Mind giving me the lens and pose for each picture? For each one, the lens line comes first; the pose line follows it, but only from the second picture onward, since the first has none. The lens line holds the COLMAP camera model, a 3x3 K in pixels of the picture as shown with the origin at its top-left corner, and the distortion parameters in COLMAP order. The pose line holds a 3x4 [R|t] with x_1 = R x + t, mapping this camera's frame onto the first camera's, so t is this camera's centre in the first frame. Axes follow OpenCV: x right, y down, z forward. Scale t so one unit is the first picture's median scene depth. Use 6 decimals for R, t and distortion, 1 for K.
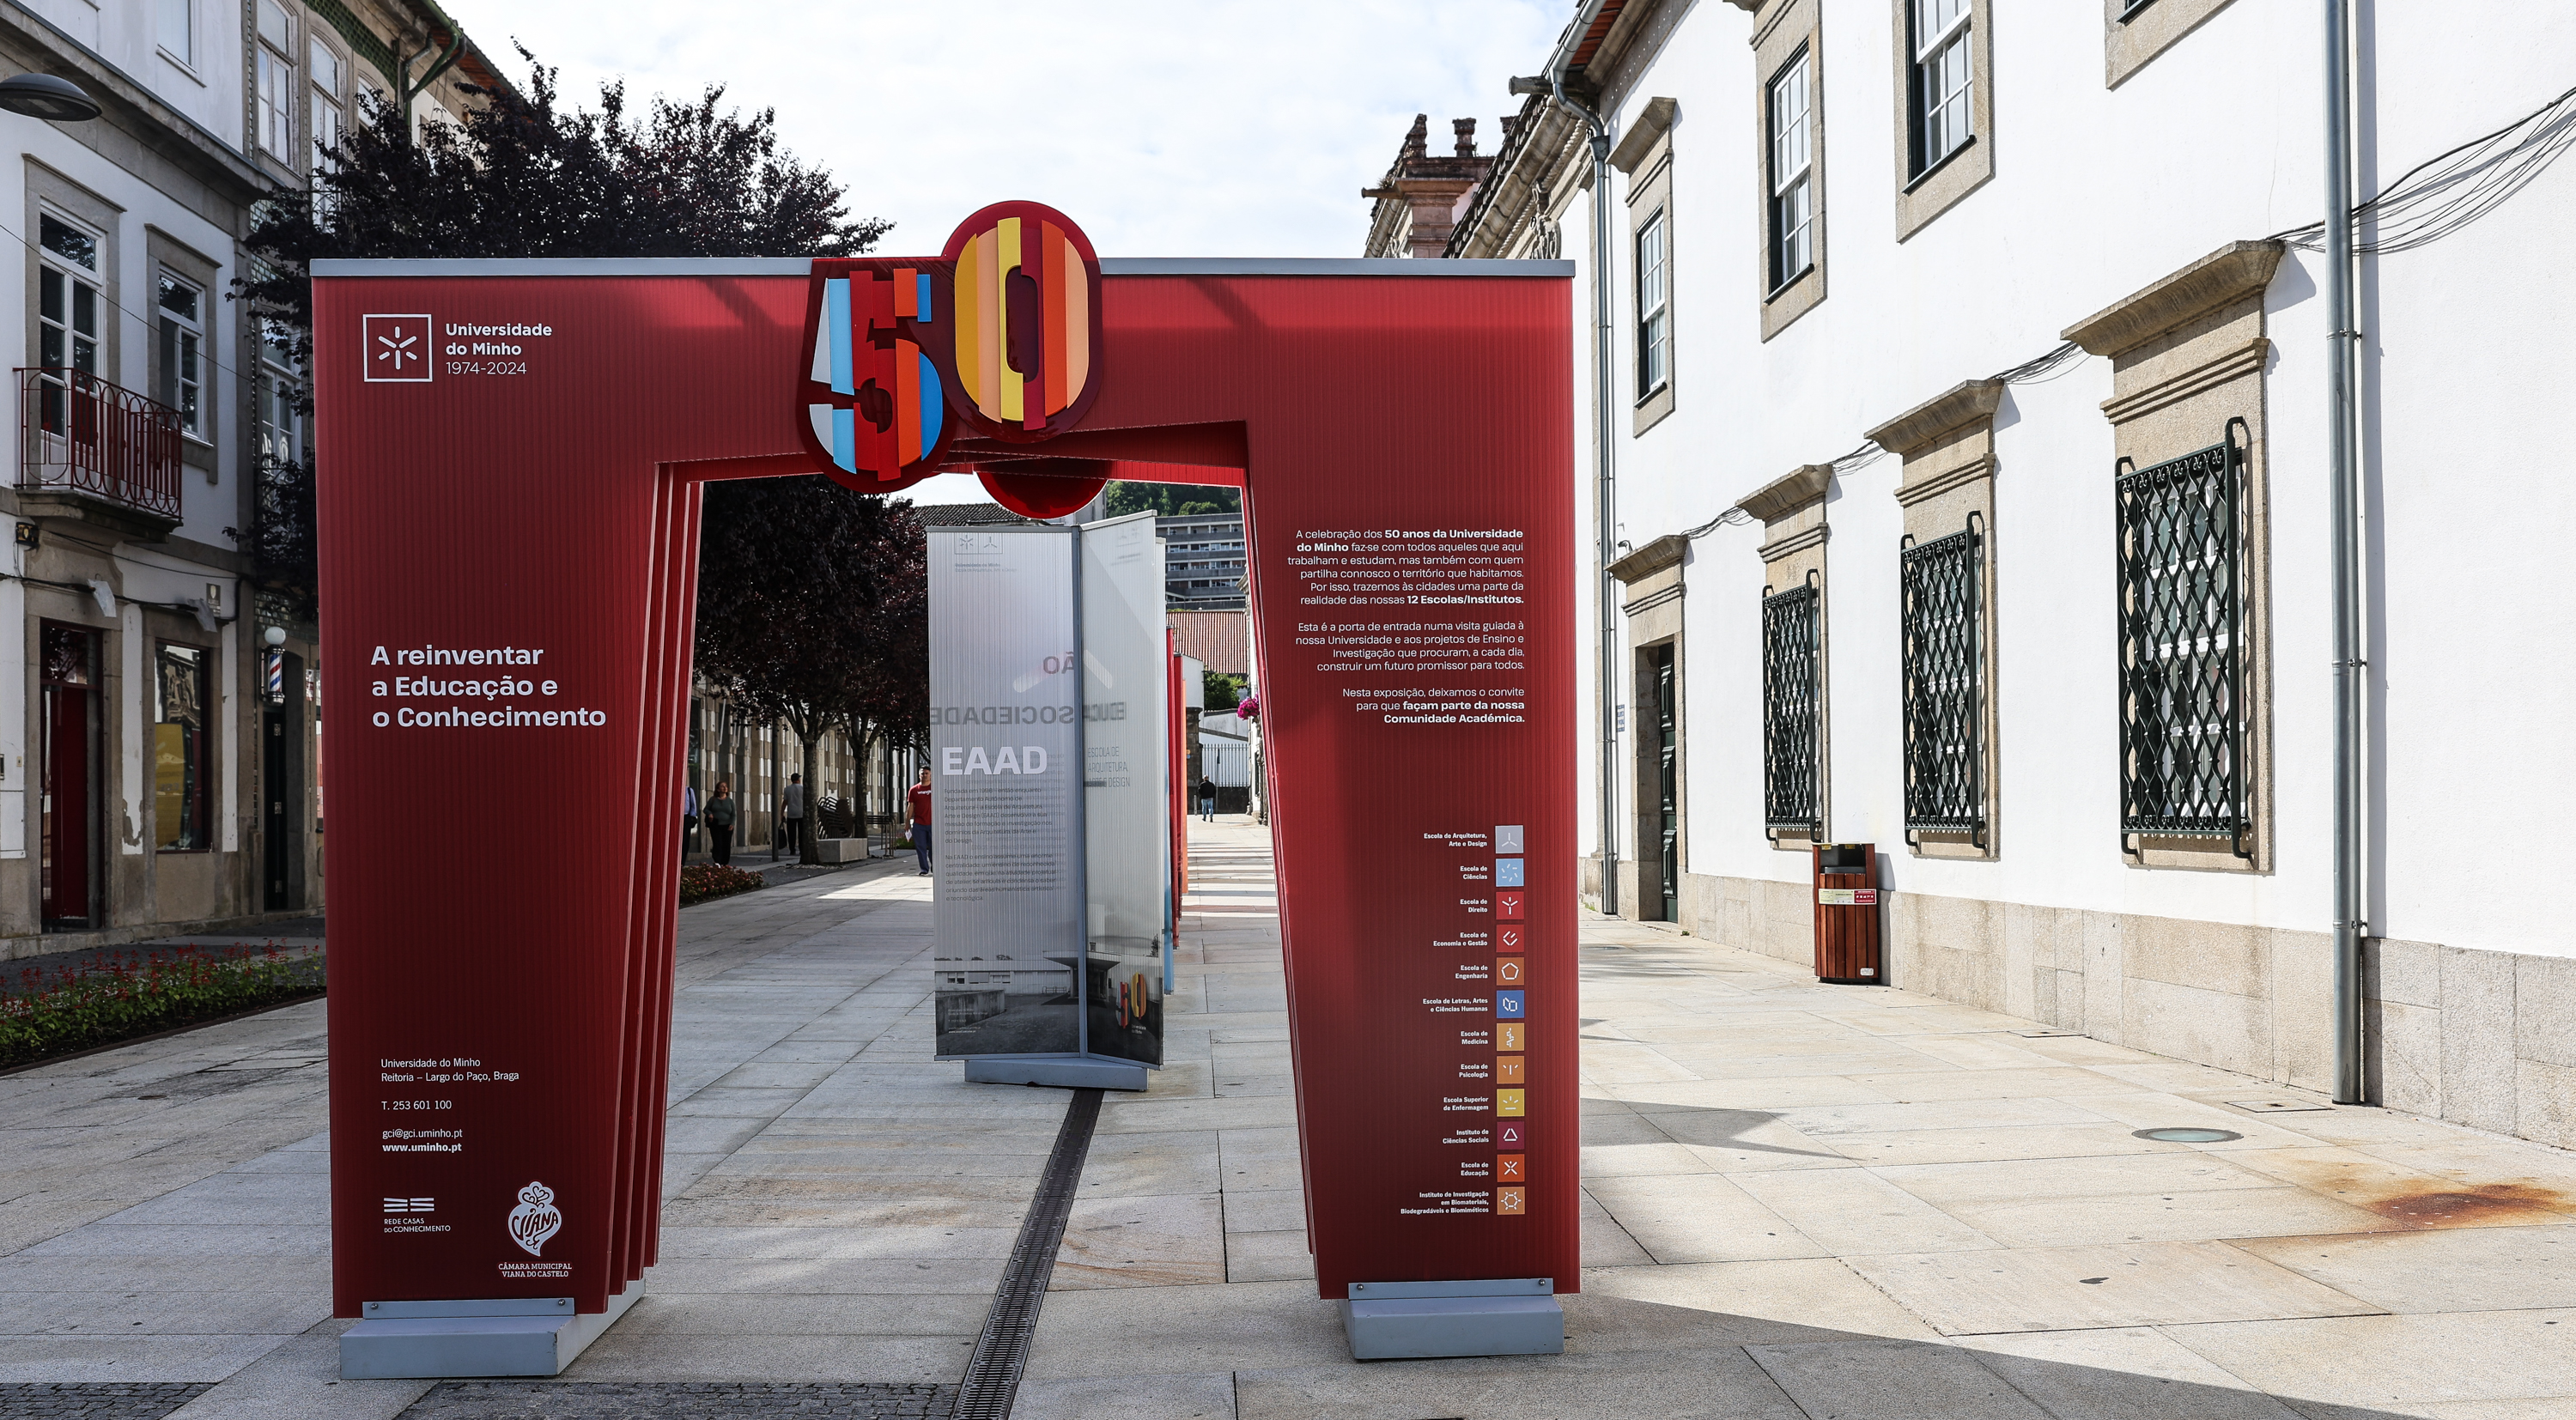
lens RADIAL K [[2338.6, 0, 1320.3], [0, 2338.6, 798.5], [0, 0, 1]] dist [-0.030457, 0.000000]
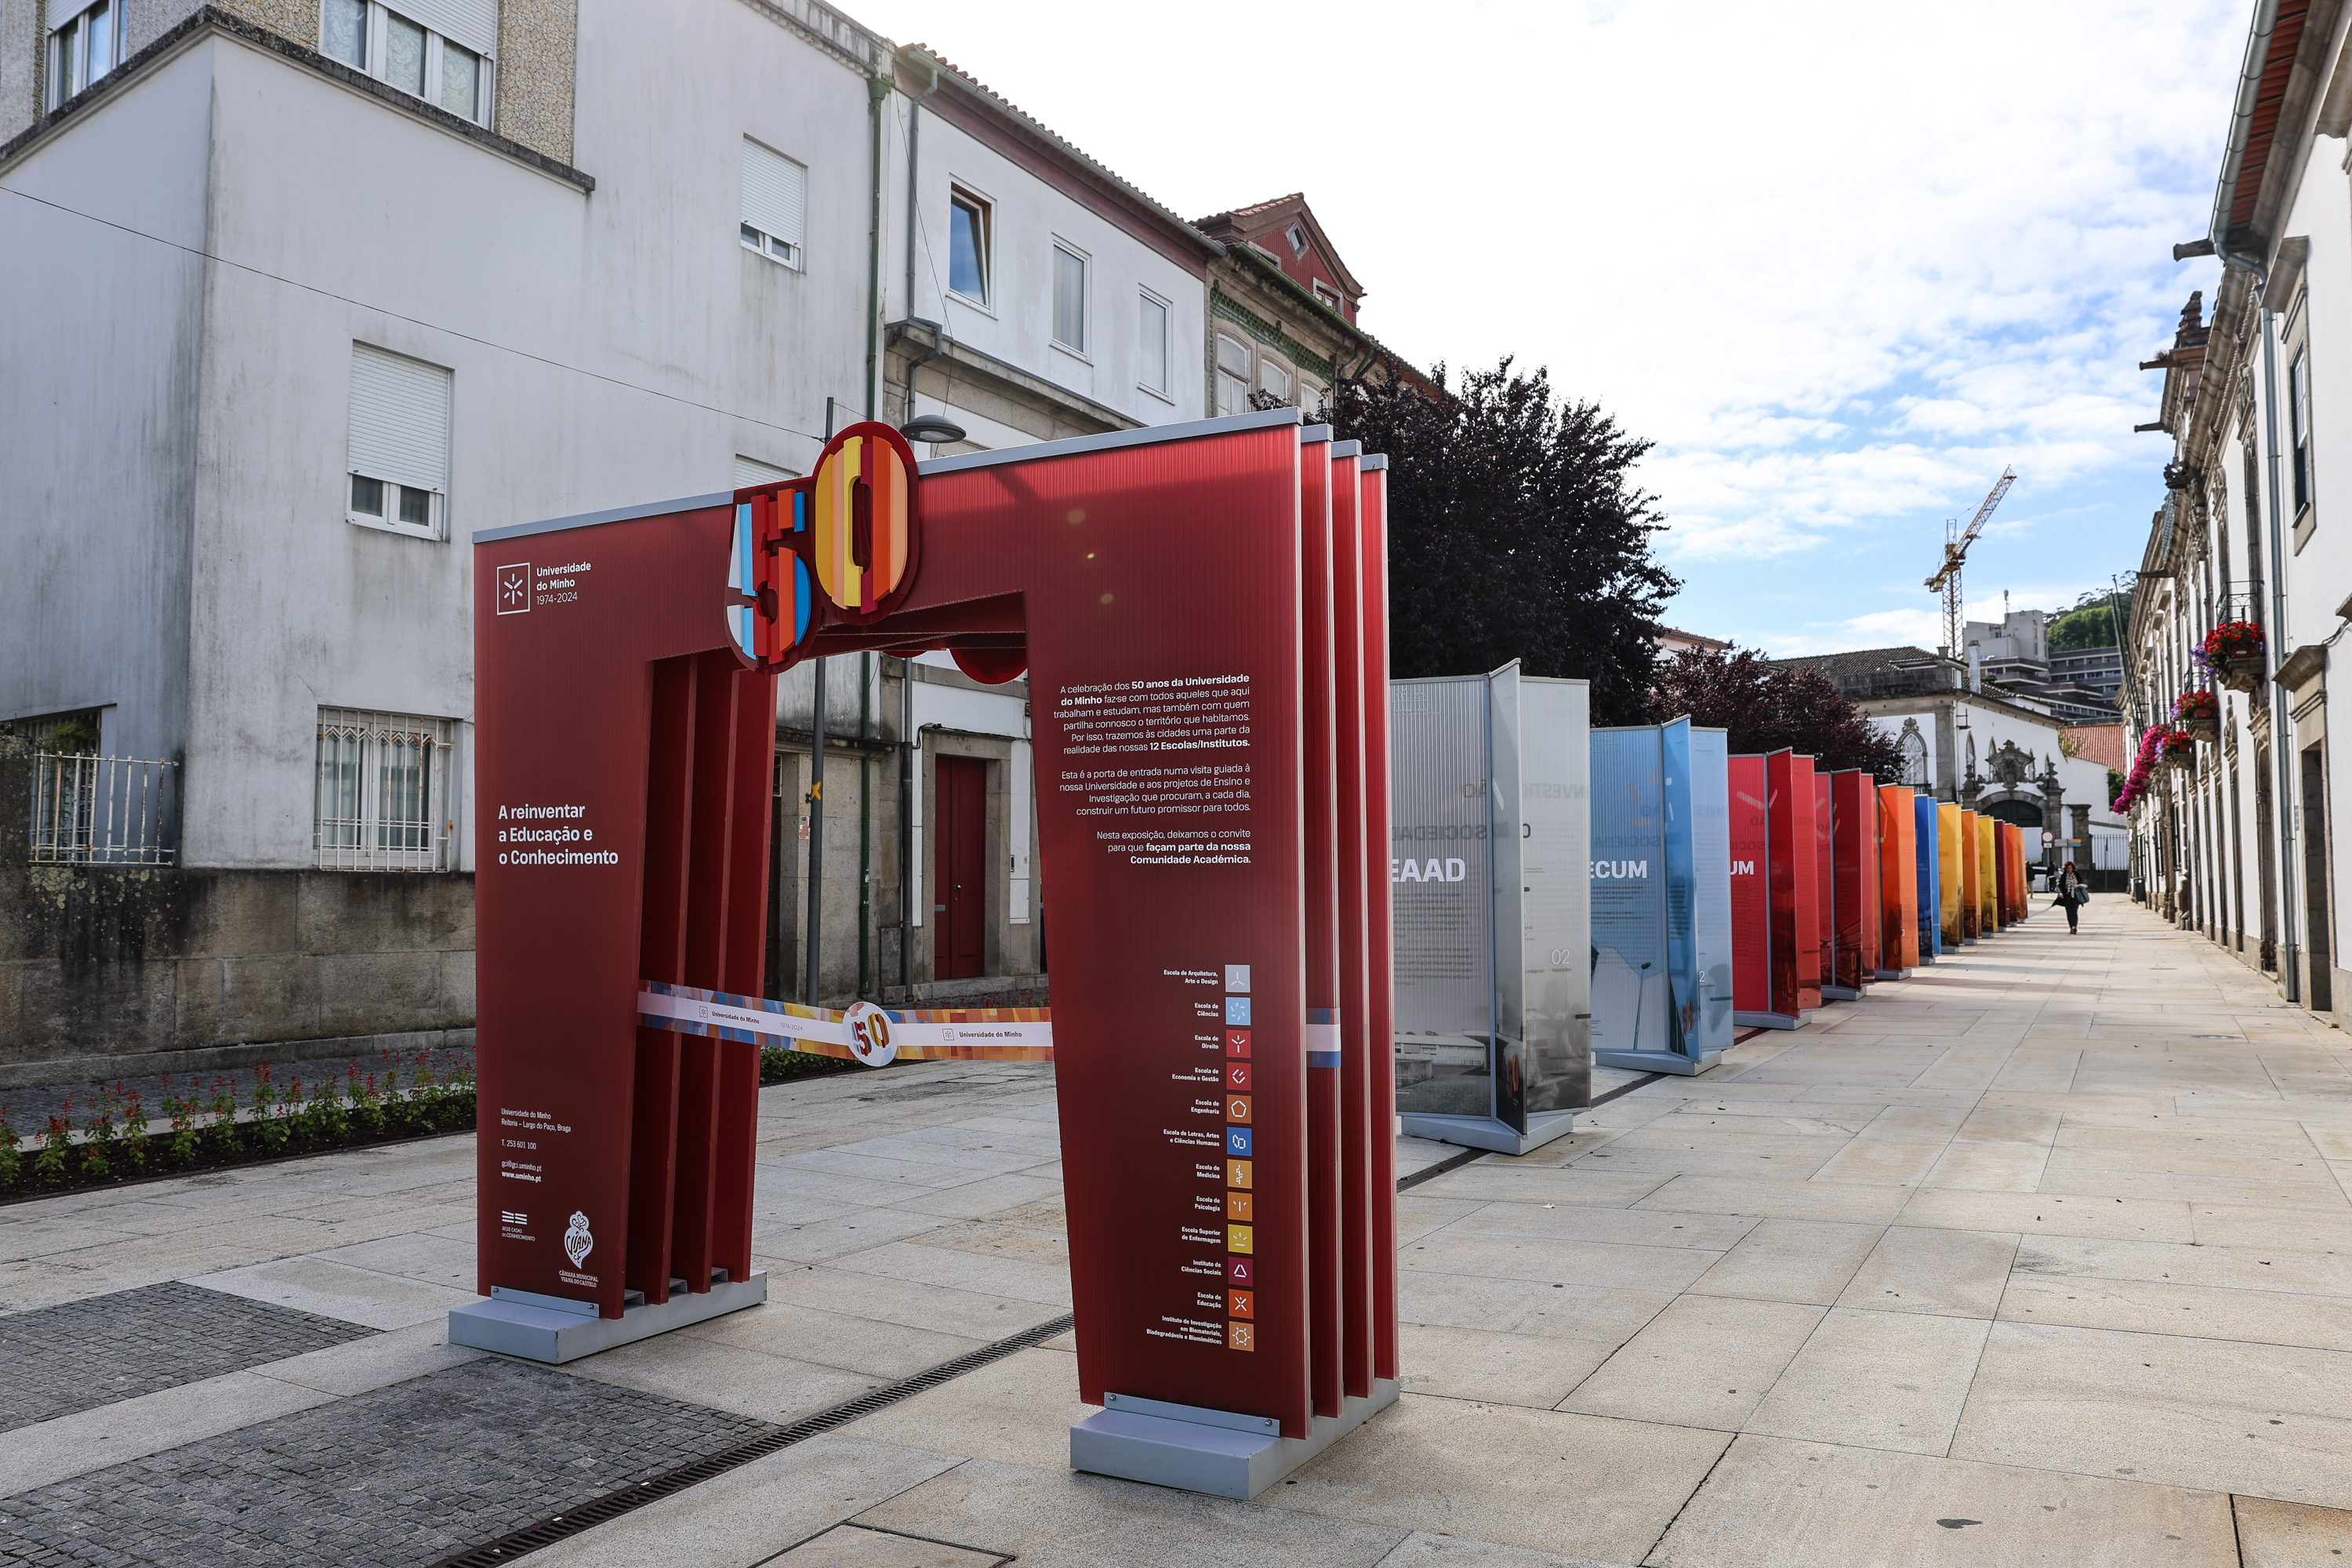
lens RADIAL K [[1719.8, 0, 1208.4], [0, 1719.8, 785.6], [0, 0, 1]] dist [-0.081038, 0.074507]
pose [[0.850901, -0.021036, -0.524905, 0.260618], [-0.006540, 0.998696, -0.050624, -0.015954], [0.525285, 0.046509, 0.849654, 0.200343]]
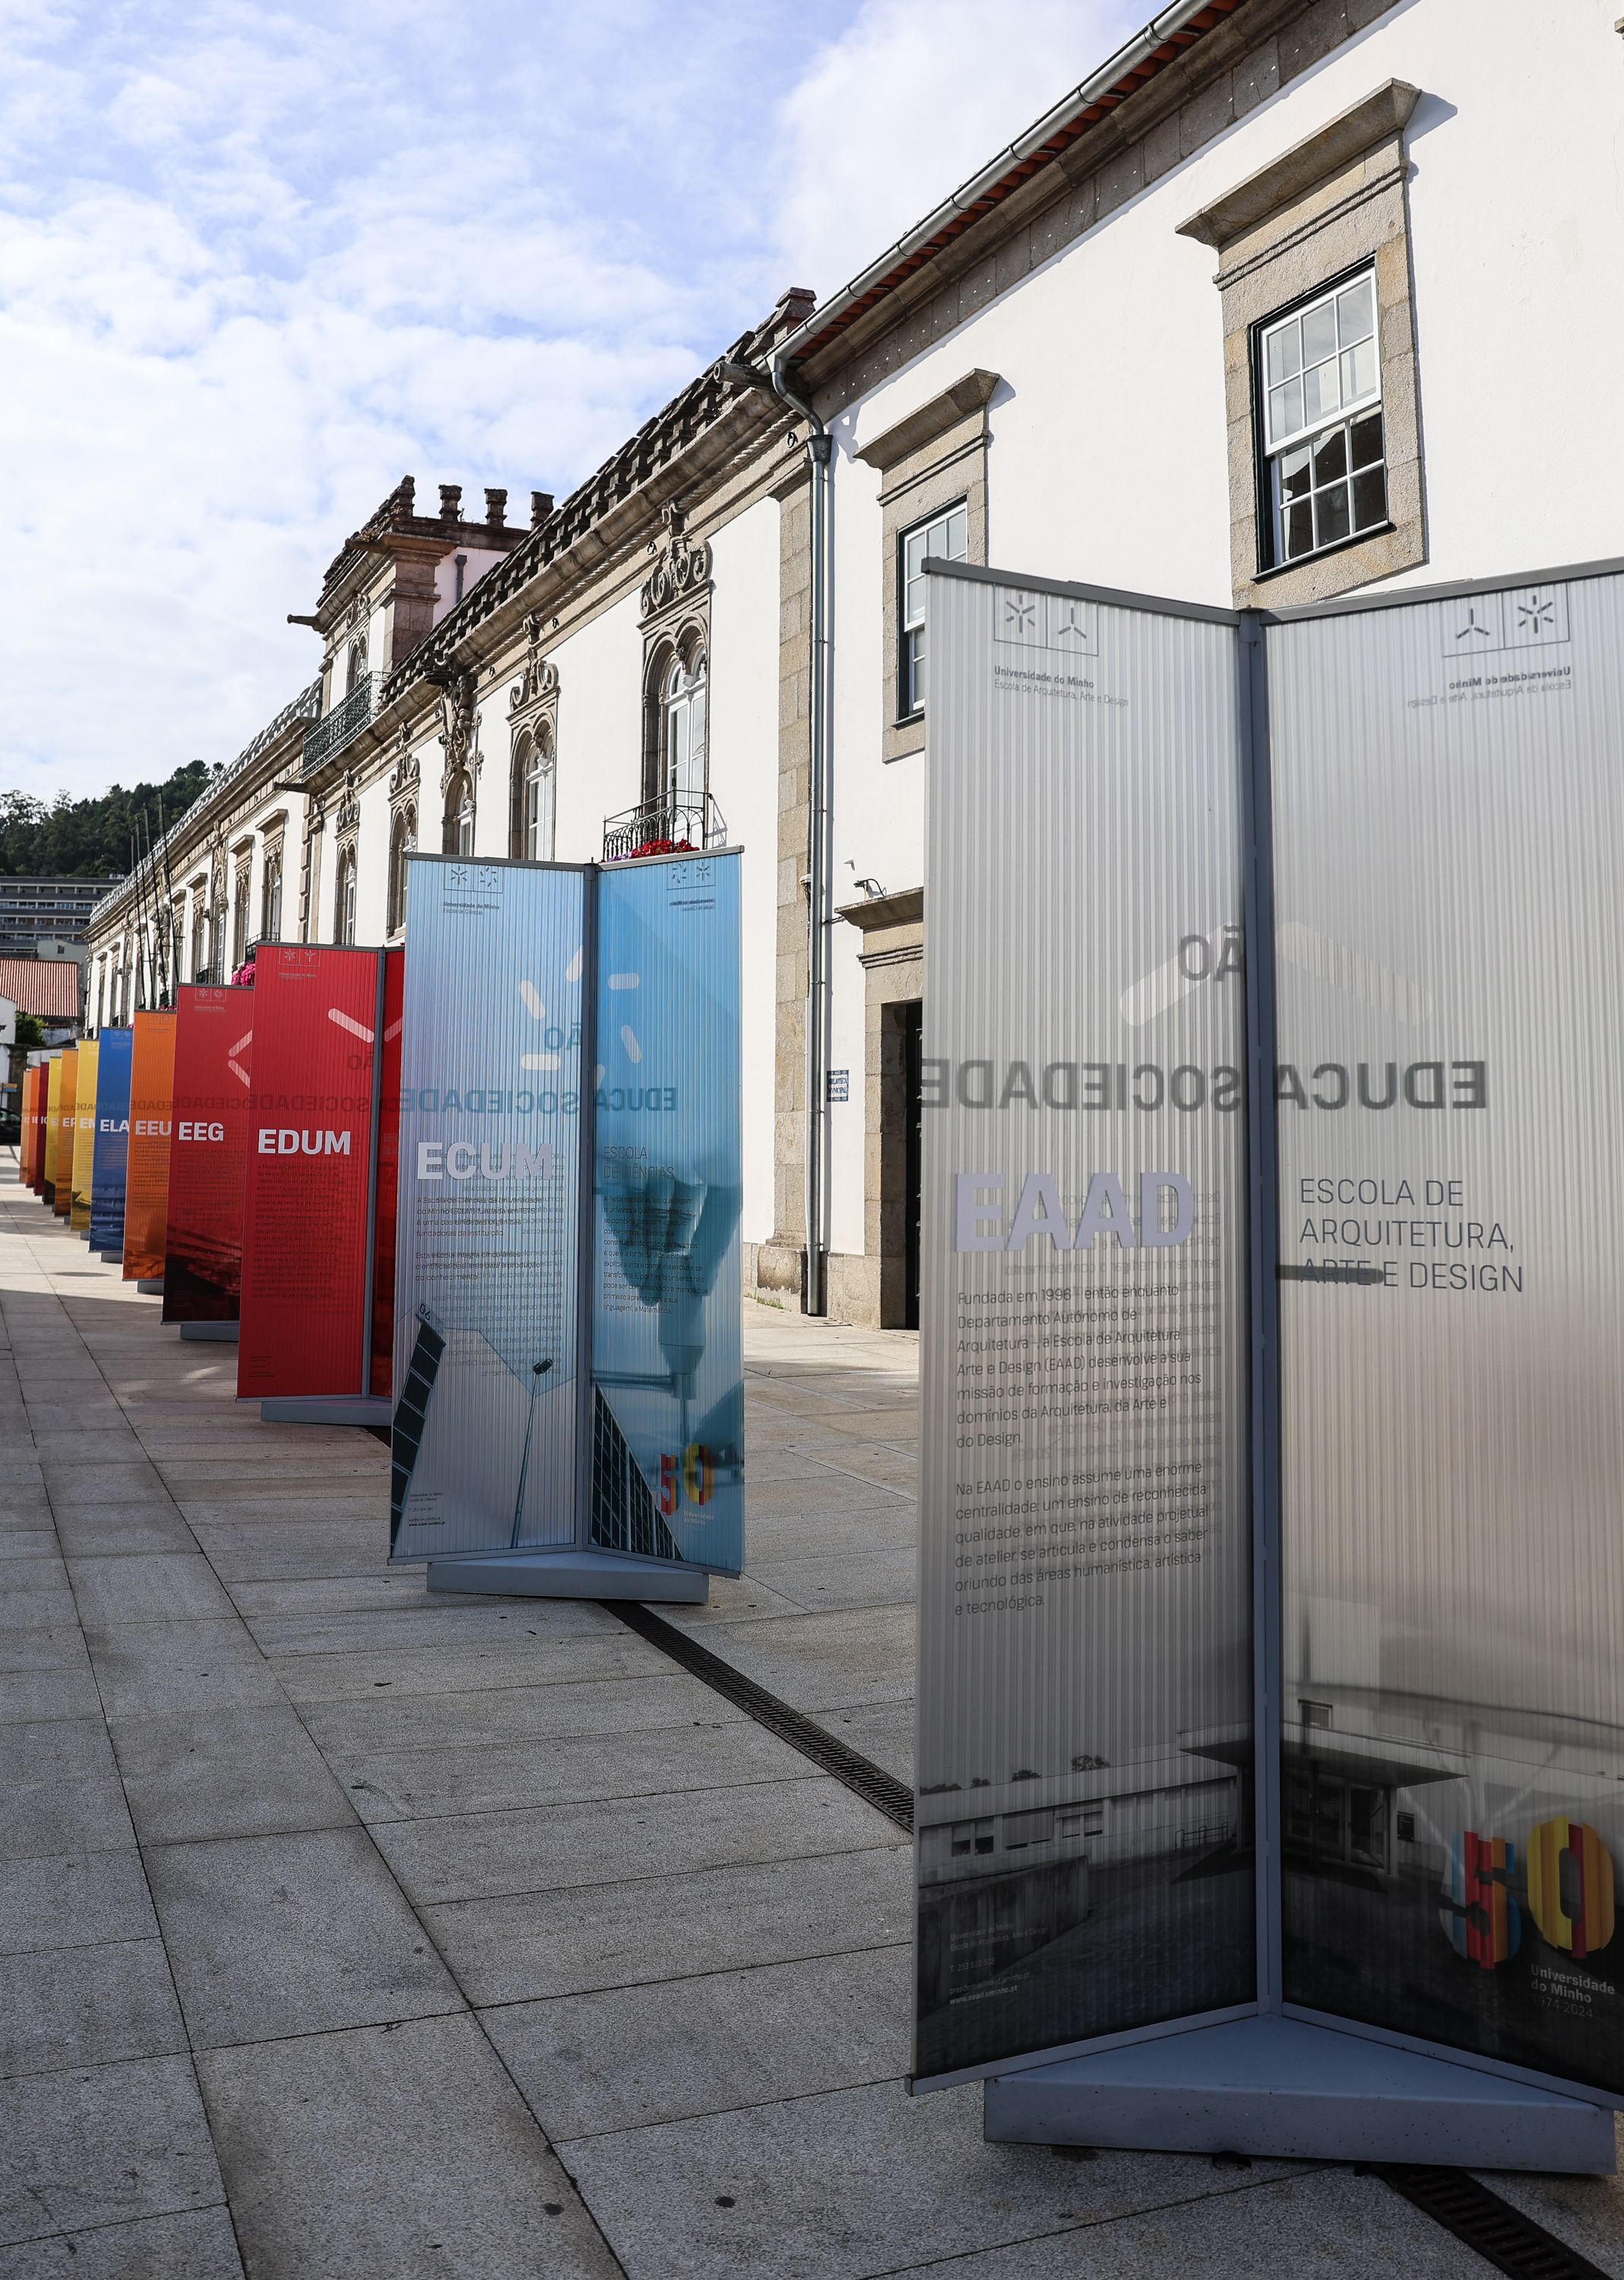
lens RADIAL K [[1918.4, 0, 788.5], [0, 1918.4, 887.0], [0, 0, 1]] dist [-0.109768, 0.084835]
pose [[0.937819, 0.066901, 0.340617, -0.316855], [-0.021934, 0.990712, -0.134197, -0.027870], [-0.346431, 0.118381, 0.930576, 0.814186]]
